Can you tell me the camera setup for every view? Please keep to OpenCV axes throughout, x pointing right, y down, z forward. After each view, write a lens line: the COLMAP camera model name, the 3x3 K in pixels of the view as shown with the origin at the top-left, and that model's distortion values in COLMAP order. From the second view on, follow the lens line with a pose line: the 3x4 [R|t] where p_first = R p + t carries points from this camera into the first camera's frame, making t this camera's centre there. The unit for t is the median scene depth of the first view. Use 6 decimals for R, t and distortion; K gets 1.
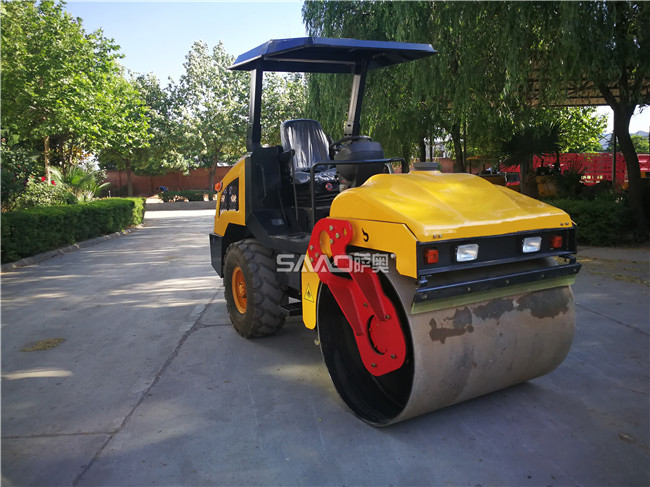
lens RADIAL K [[525.6, 0, 325.0], [0, 525.6, 243.5], [0, 0, 1]] dist [0.004030, -0.004372]
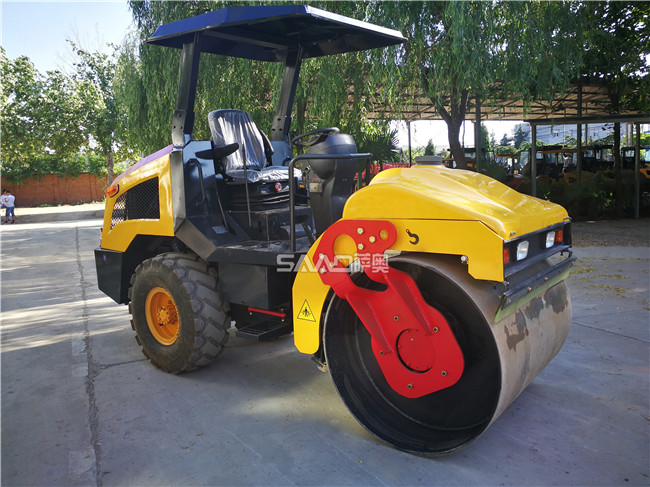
lens RADIAL K [[525.6, 0, 325.0], [0, 525.6, 243.5], [0, 0, 1]] dist [0.004030, -0.004372]
pose [[0.926044, -0.046985, 0.374480, -0.285388], [0.053796, 0.998522, -0.007751, -0.004625], [-0.373562, 0.027323, 0.927203, 0.191396]]
